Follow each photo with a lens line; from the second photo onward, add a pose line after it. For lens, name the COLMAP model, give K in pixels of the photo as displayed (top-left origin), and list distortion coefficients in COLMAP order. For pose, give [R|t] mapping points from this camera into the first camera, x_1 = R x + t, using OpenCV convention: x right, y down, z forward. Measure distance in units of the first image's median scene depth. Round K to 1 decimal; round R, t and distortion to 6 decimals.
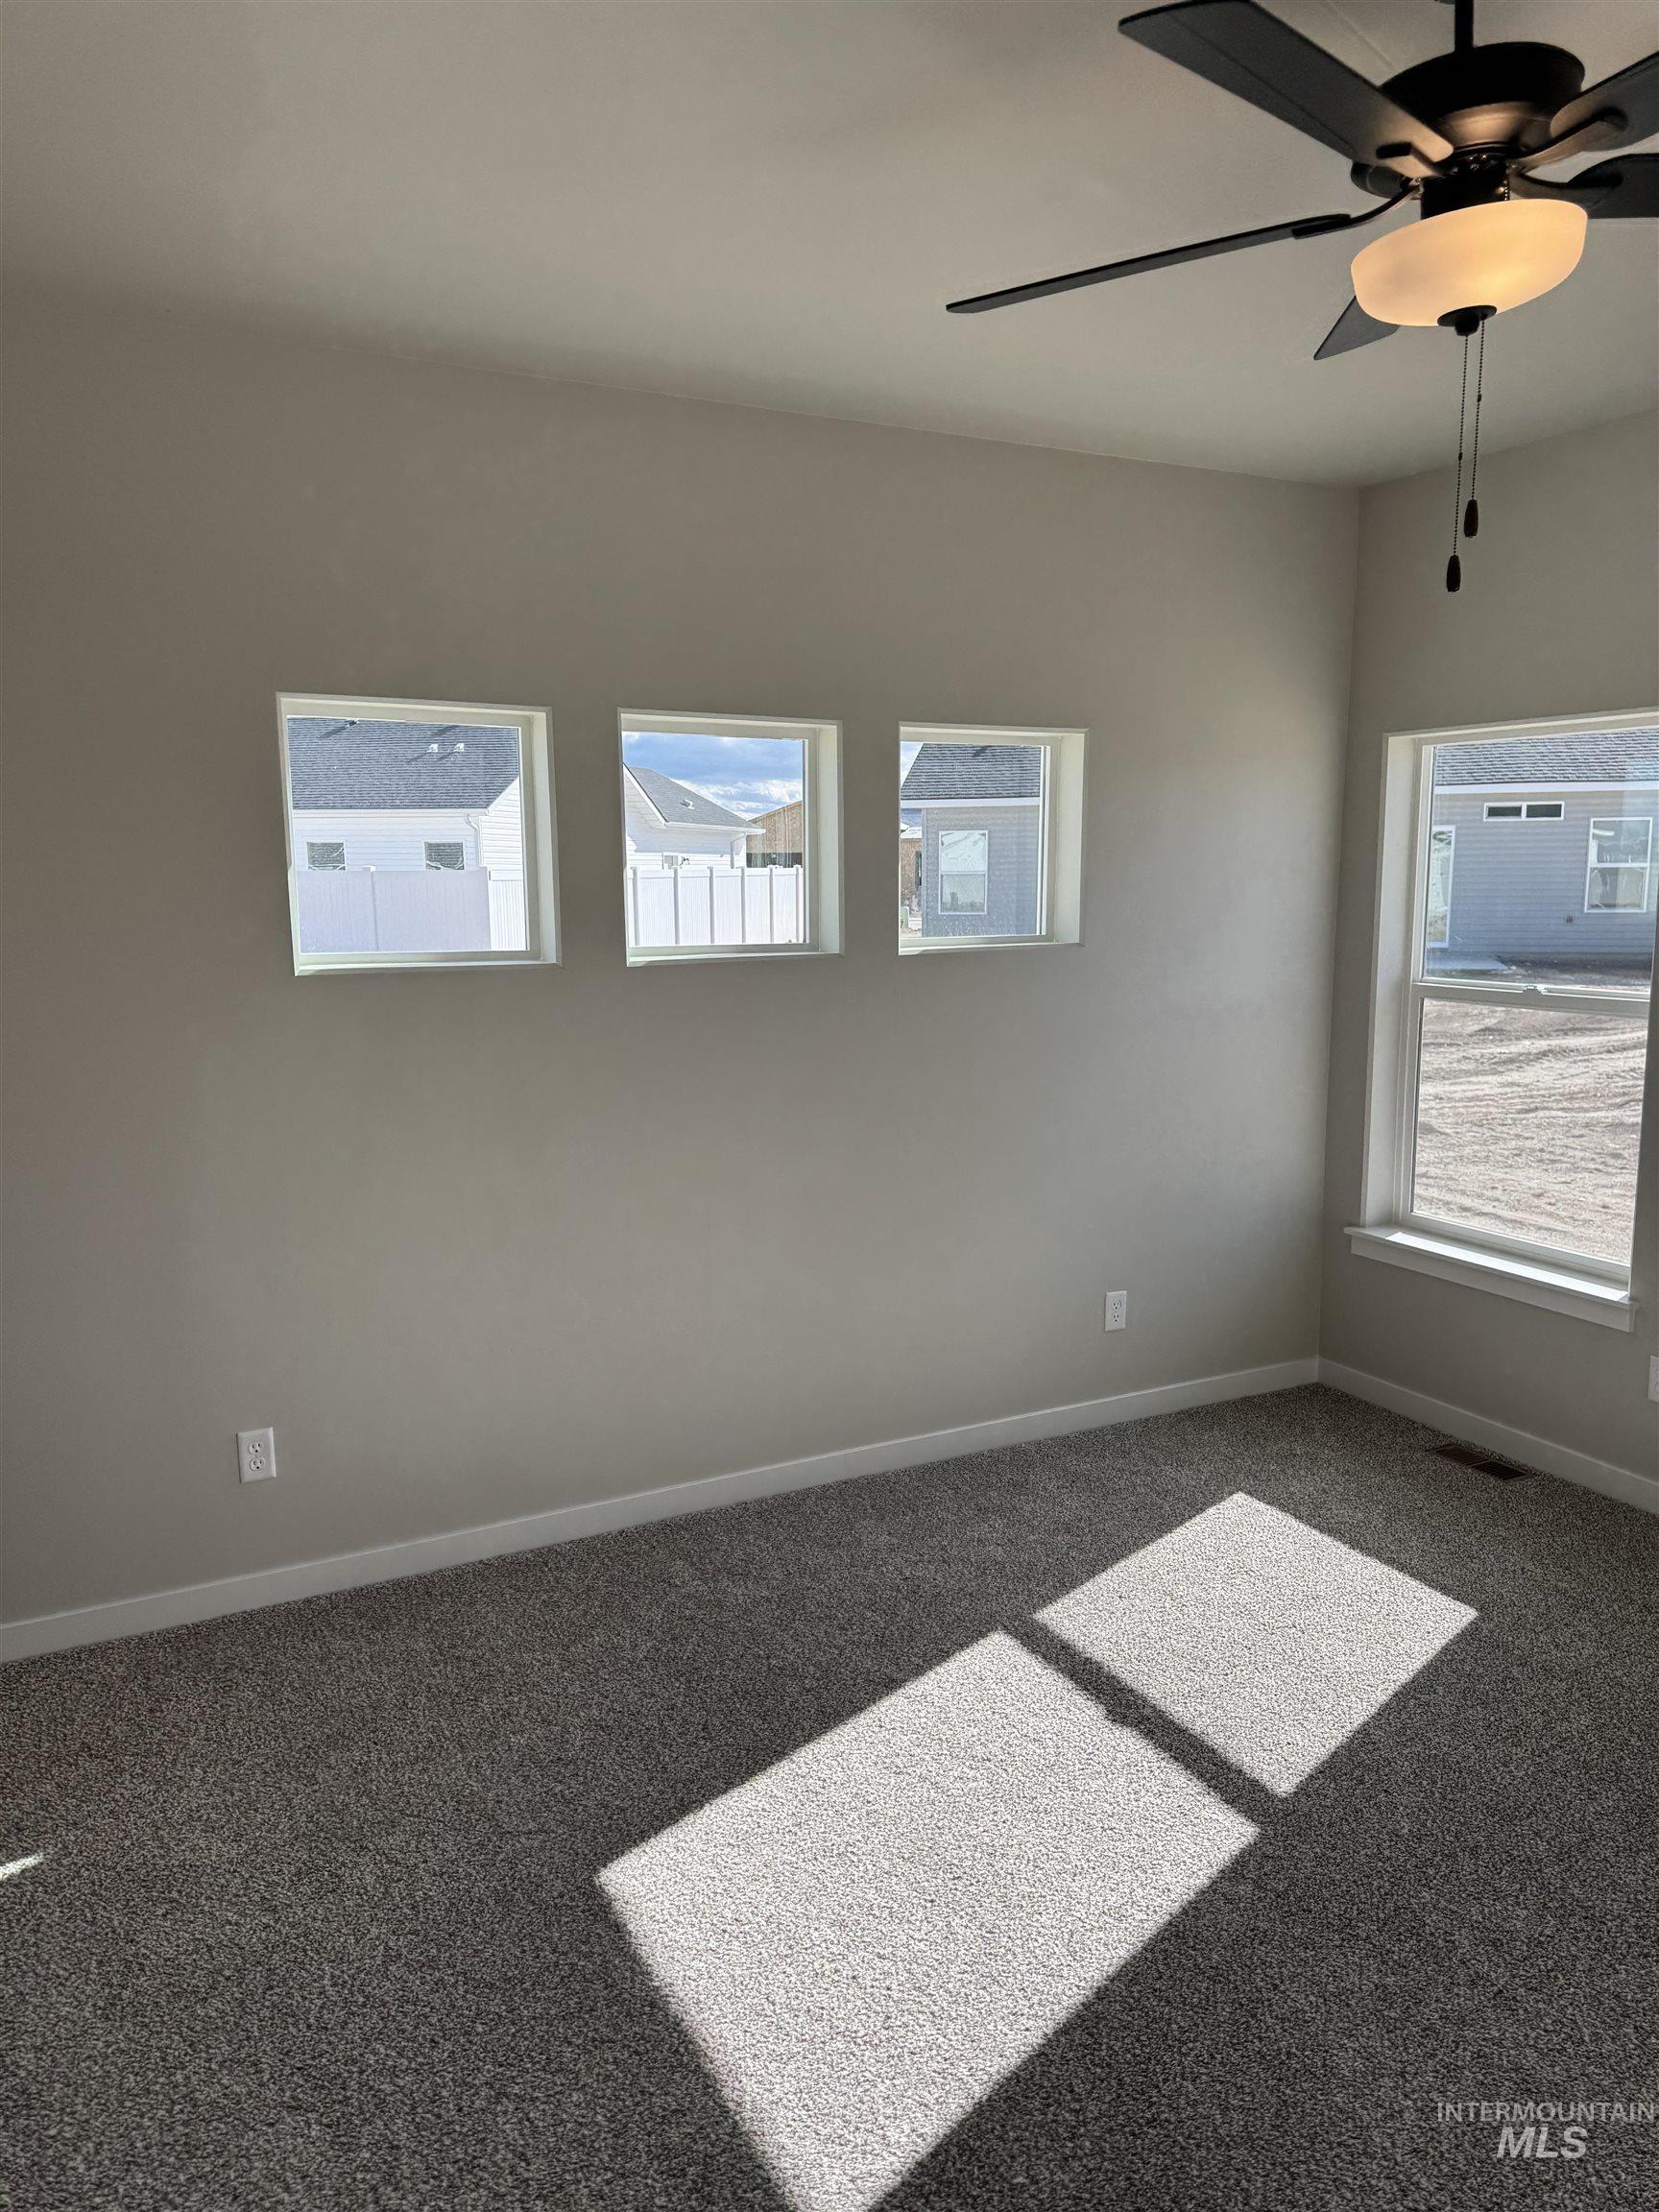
lens RADIAL K [[1572.0, 0, 829.5], [0, 1572.0, 1106.0], [0, 0, 1]] dist [0.016883, -0.020653]
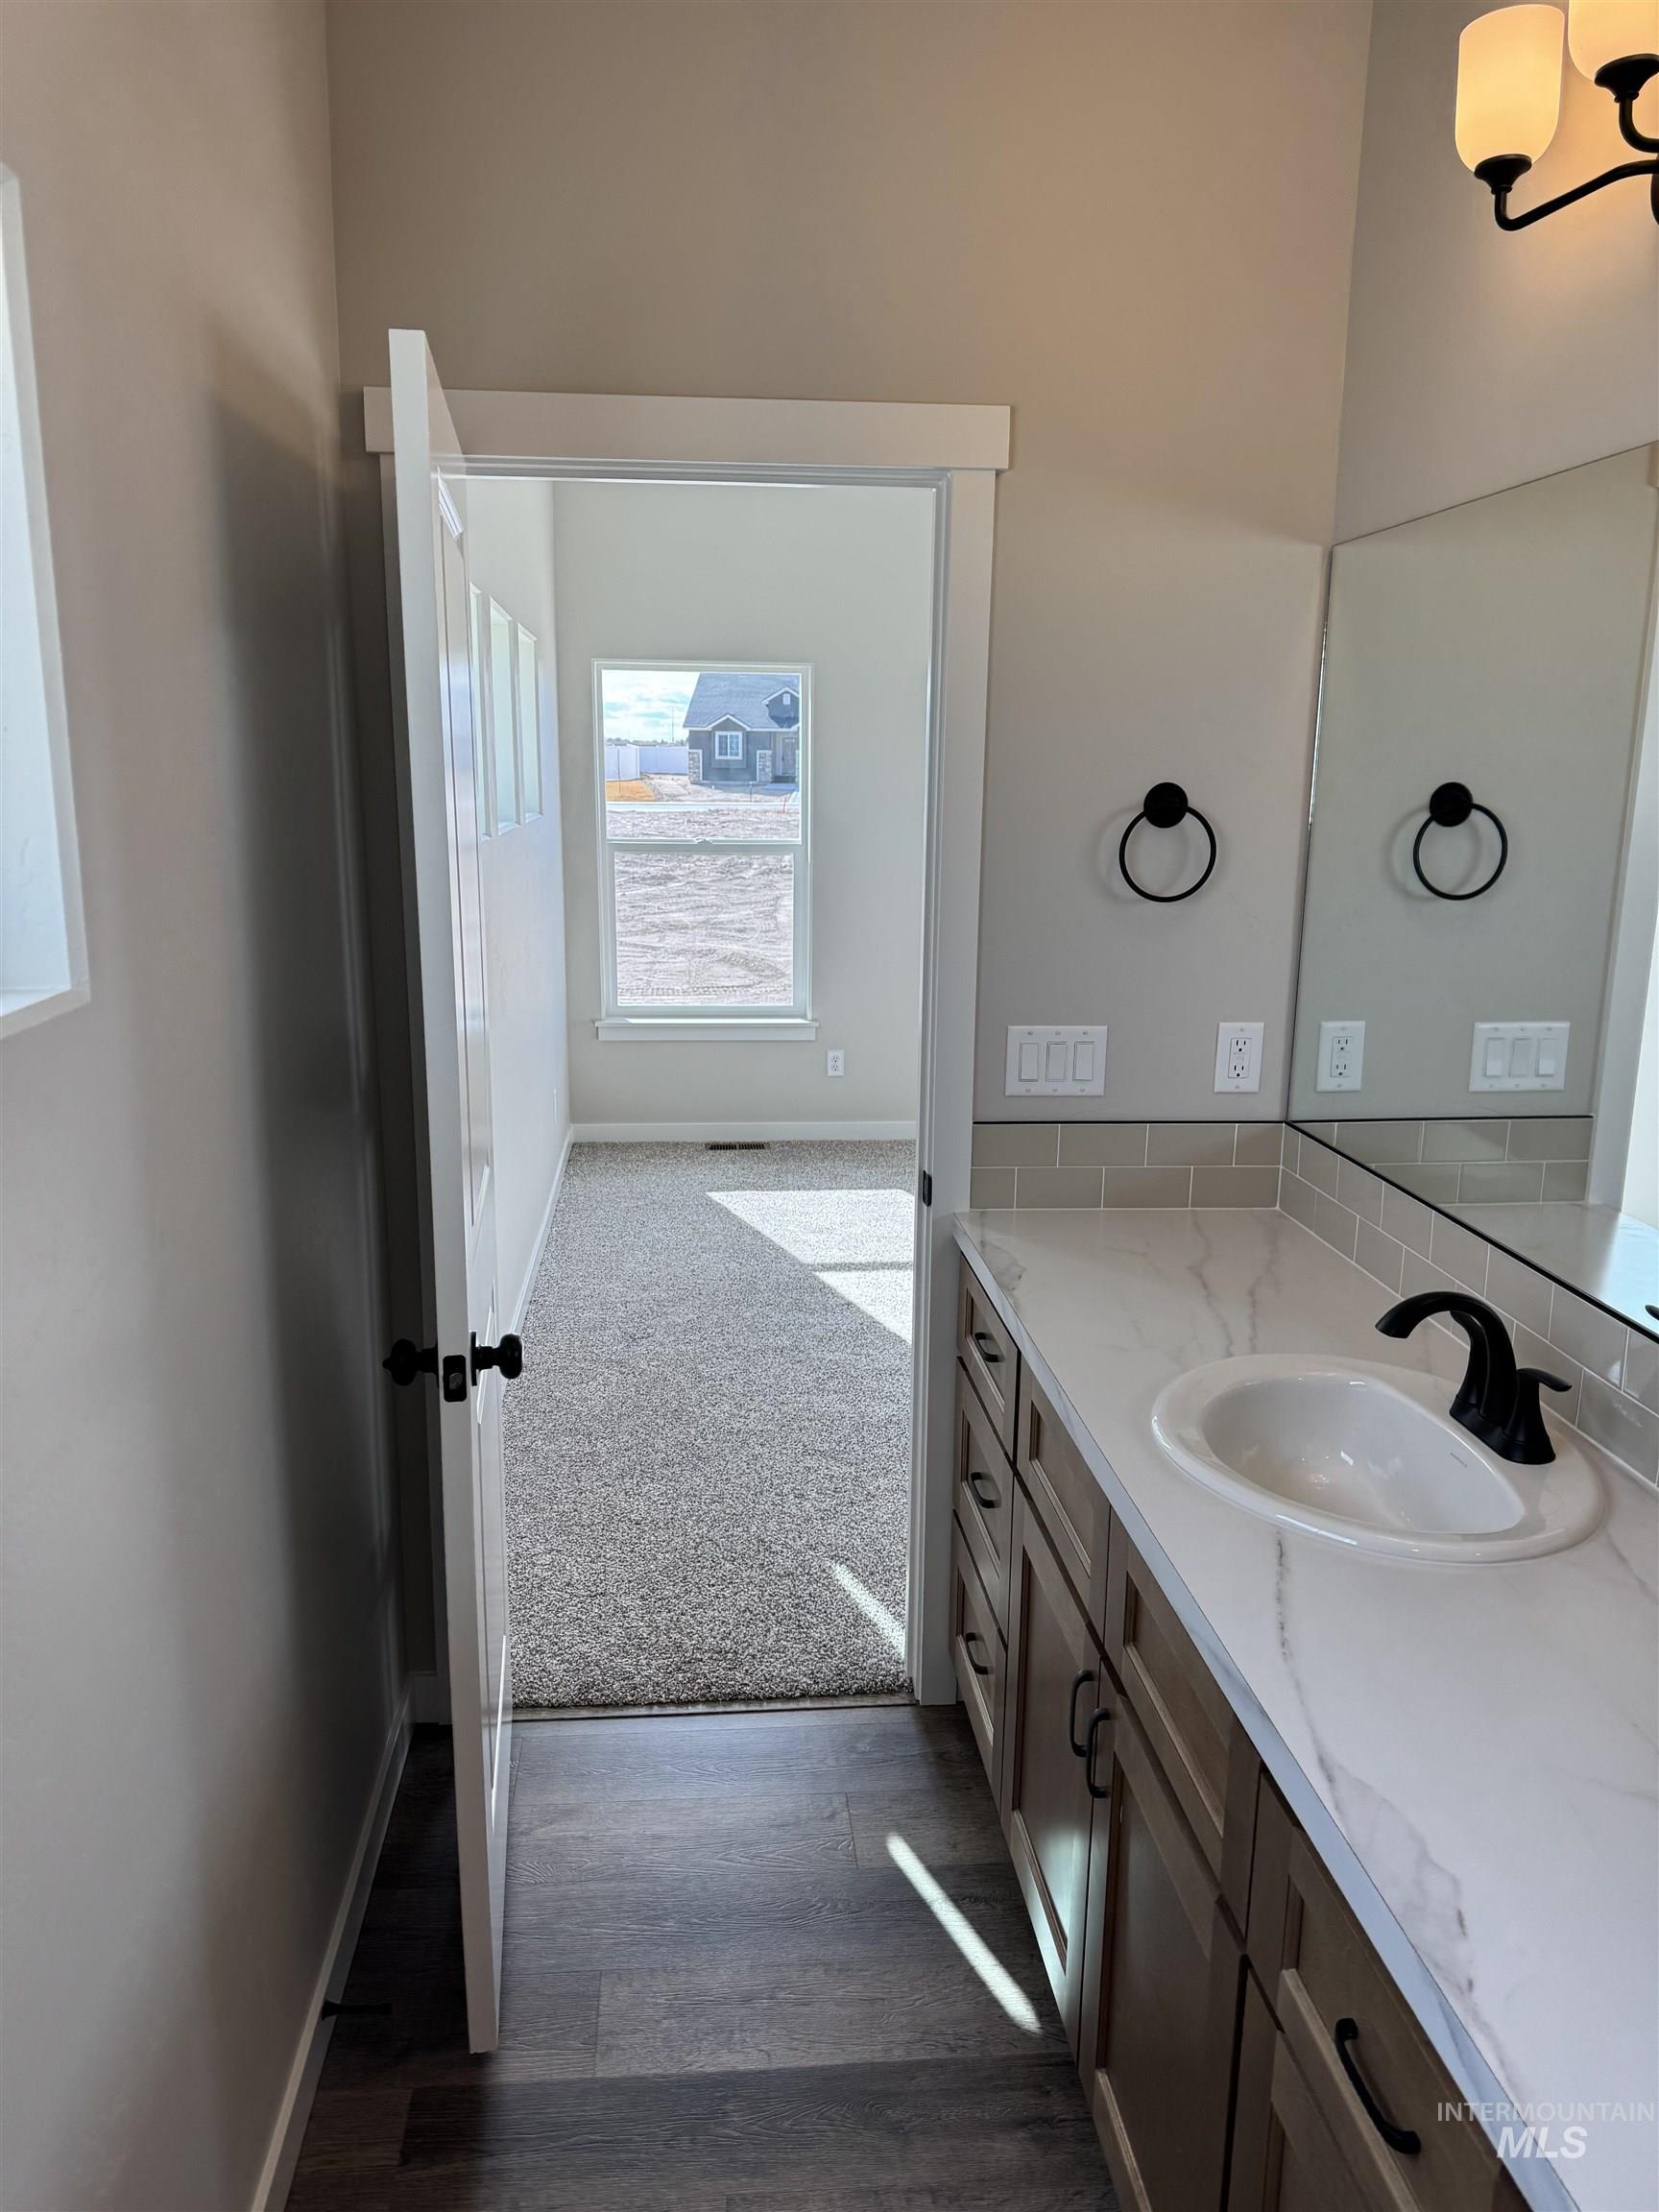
lens RADIAL K [[1572.0, 0, 829.5], [0, 1572.0, 1106.0], [0, 0, 1]] dist [0.016883, -0.020653]
pose [[0.378107, -0.188599, 0.906347, -1.171954], [0.129927, 0.980149, 0.149754, -0.041767], [-0.916599, 0.061136, 0.395105, 0.370864]]
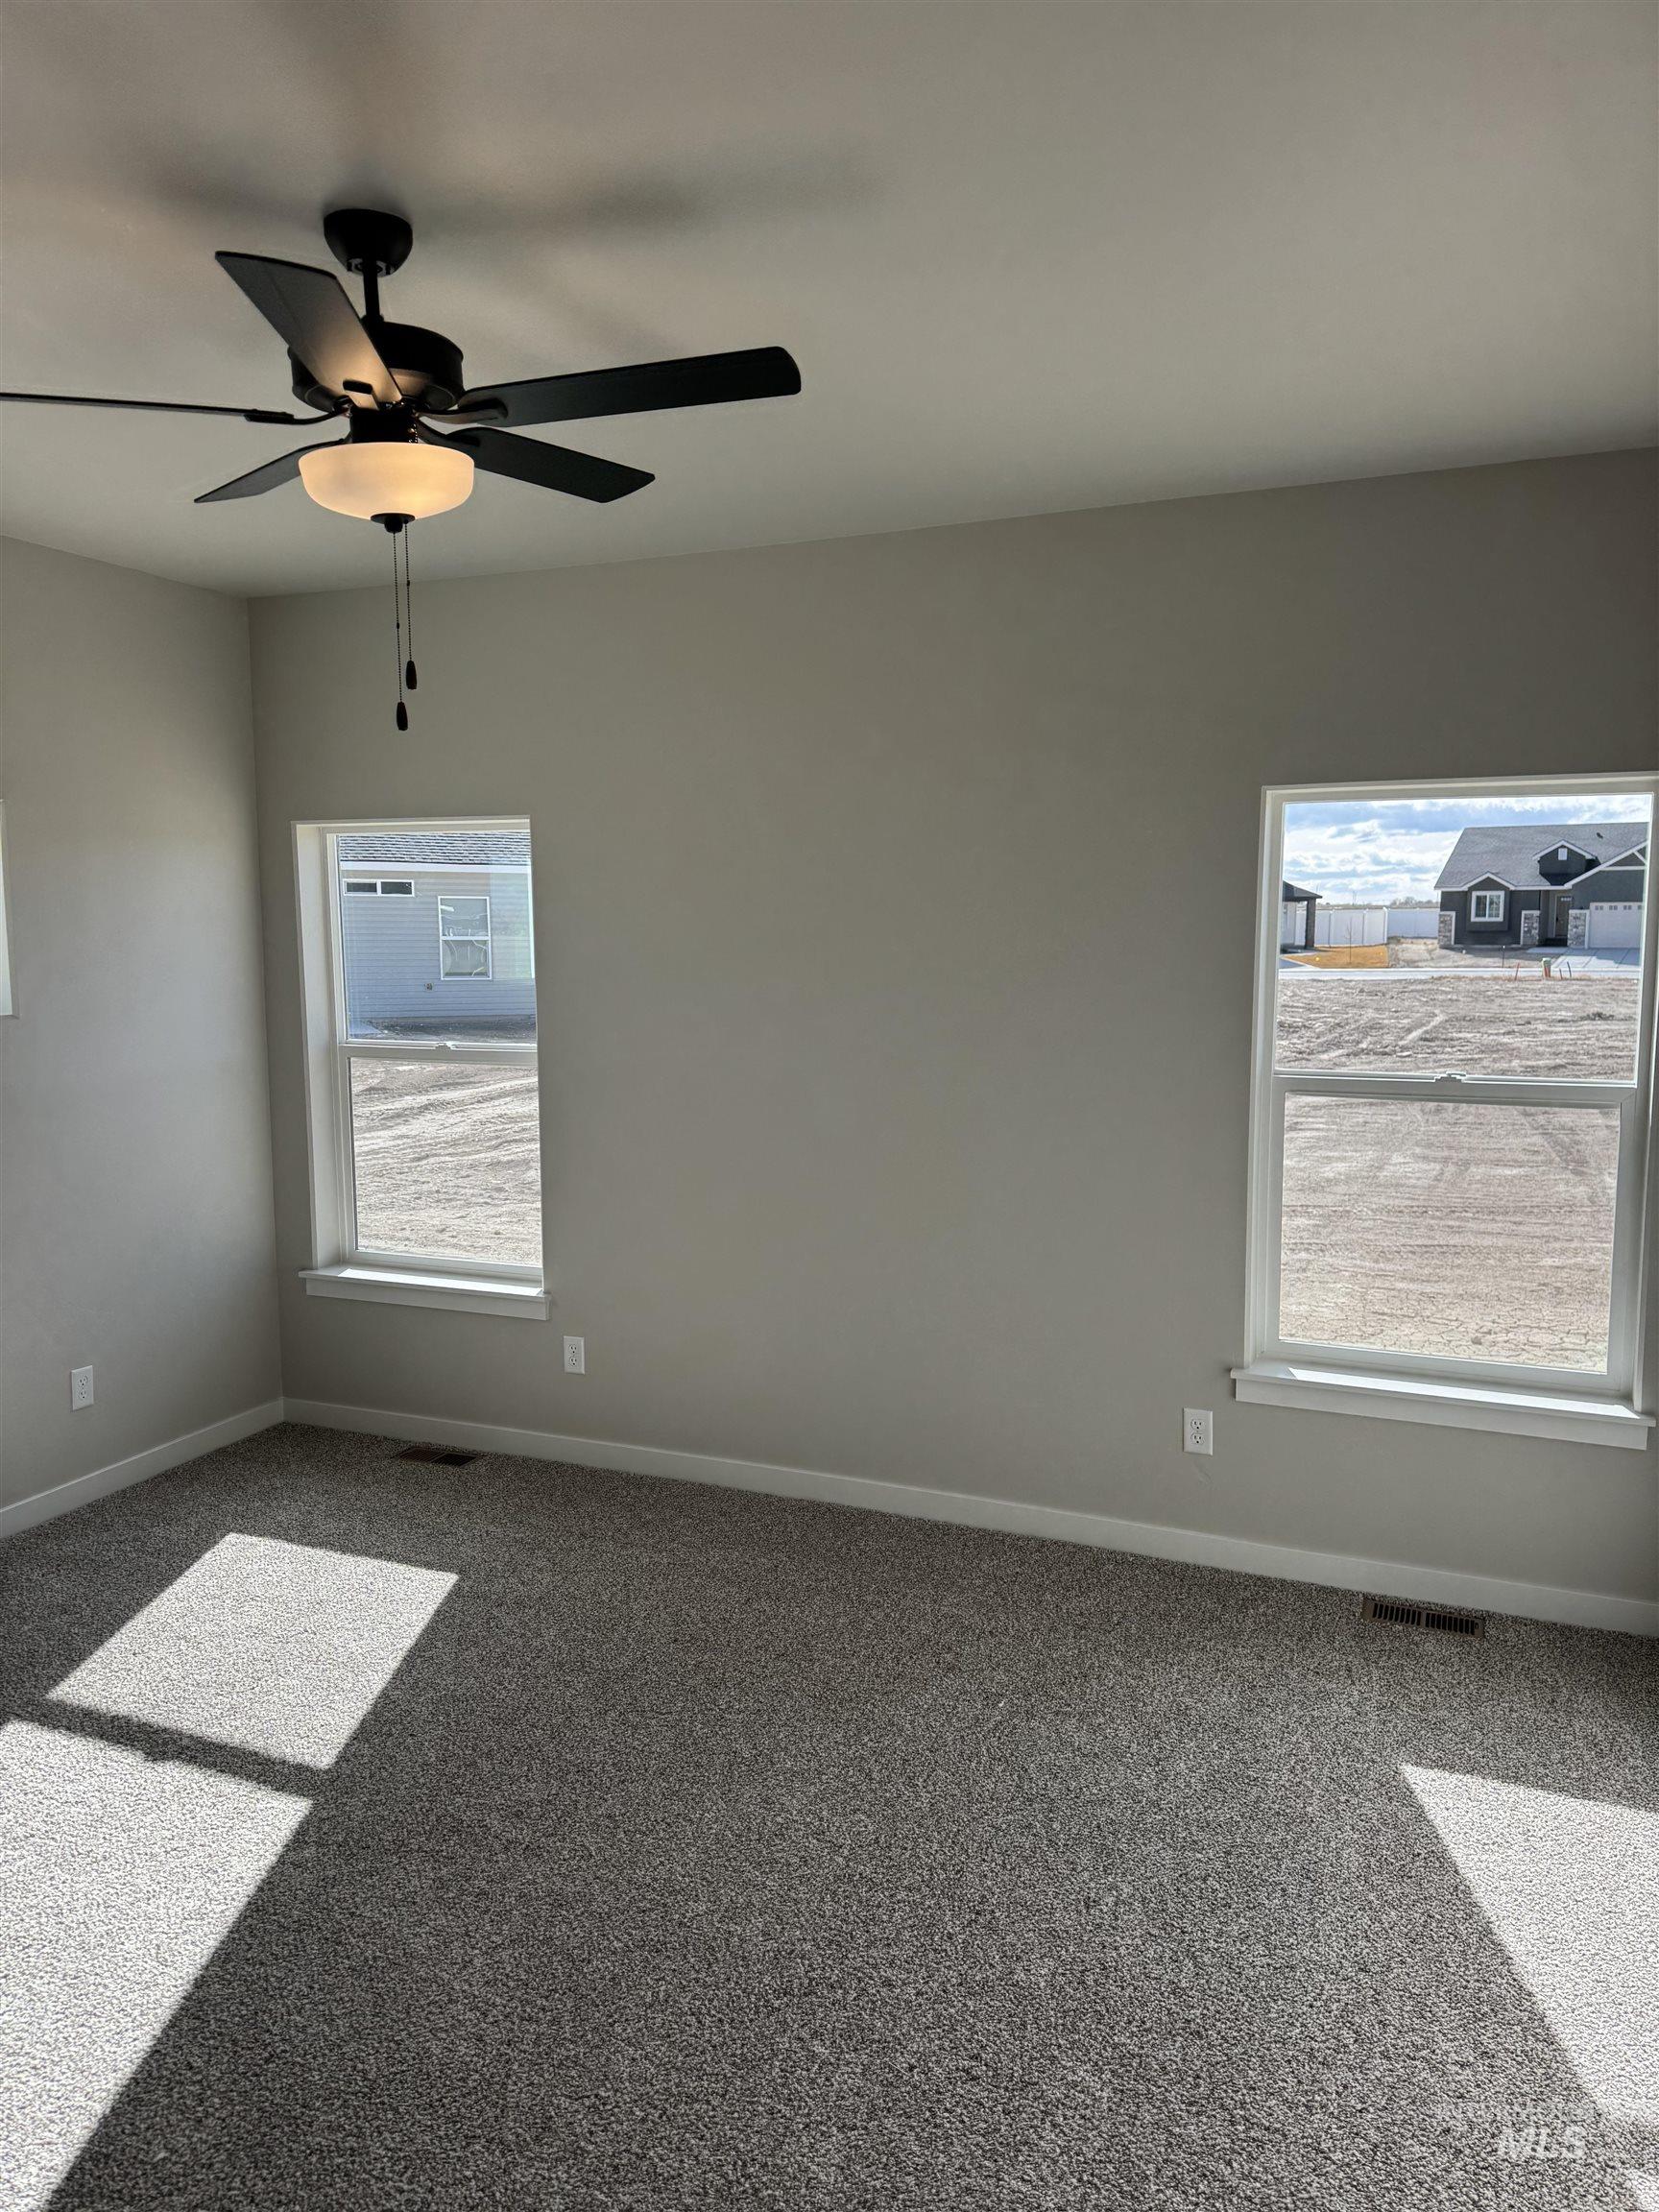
lens RADIAL K [[1548.3, 0, 829.5], [0, 1548.3, 1106.0], [0, 0, 1]] dist [0.081043, -0.001037]
pose [[0.769332, -0.071293, 0.634858, -0.090710], [0.098904, 0.995064, -0.008110, 0.011401], [-0.631147, 0.069029, 0.772586, -0.096779]]
